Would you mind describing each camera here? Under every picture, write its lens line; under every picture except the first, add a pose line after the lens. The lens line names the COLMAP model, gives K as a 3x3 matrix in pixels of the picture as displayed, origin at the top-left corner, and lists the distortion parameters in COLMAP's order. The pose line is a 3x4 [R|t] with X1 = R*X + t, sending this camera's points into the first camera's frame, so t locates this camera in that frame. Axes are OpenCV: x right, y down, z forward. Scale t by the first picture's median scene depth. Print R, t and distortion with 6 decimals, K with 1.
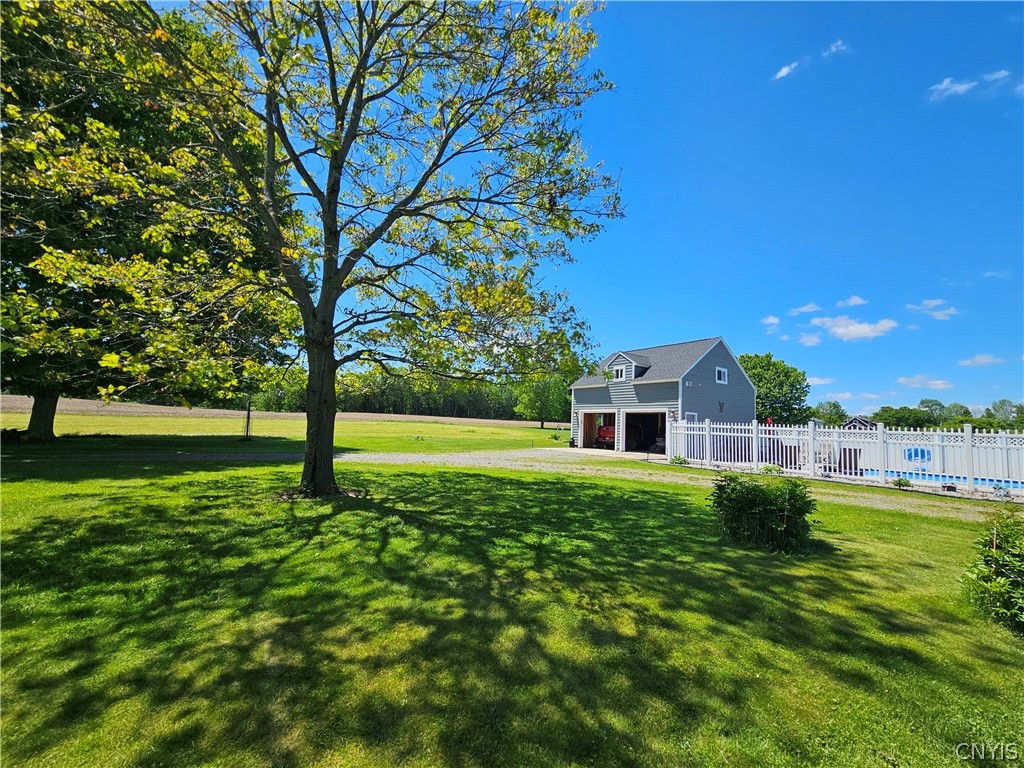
lens RADIAL K [[411.8, 0, 513.8], [0, 411.8, 390.0], [0, 0, 1]] dist [-0.032300, 0.006826]
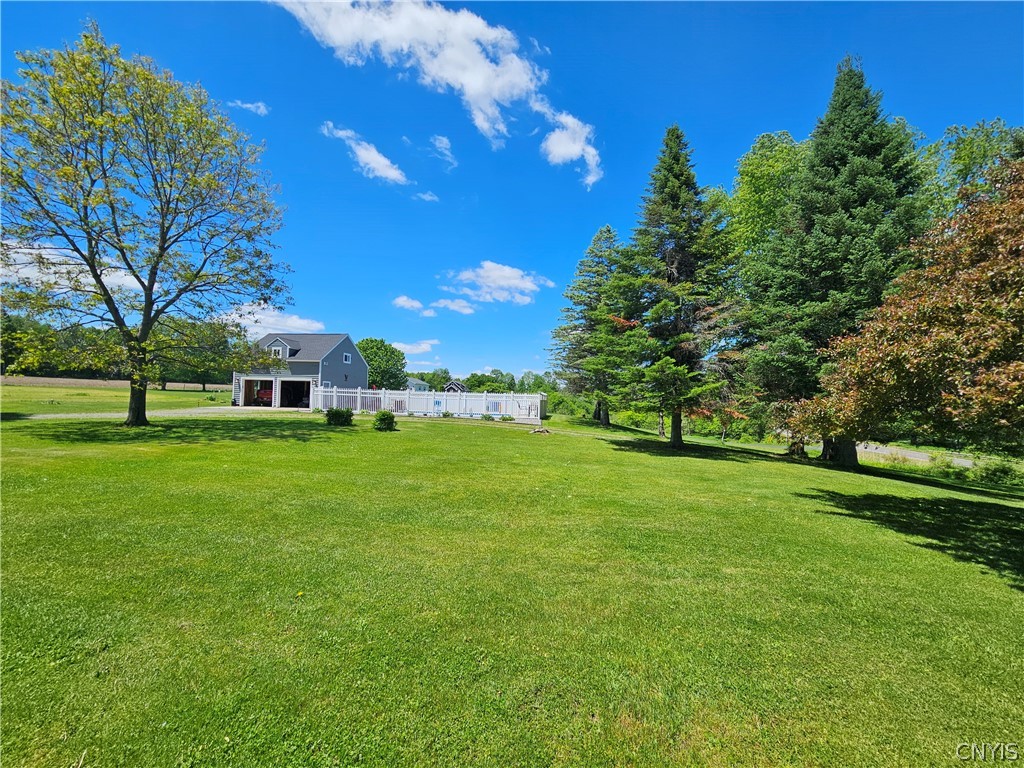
lens RADIAL K [[411.8, 0, 513.8], [0, 411.8, 390.0], [0, 0, 1]] dist [-0.032300, 0.006826]
pose [[0.684564, -0.006217, 0.728926, -0.210885], [-0.064542, 0.995519, 0.069104, -0.062992], [-0.726090, -0.094352, 0.681096, -0.565781]]
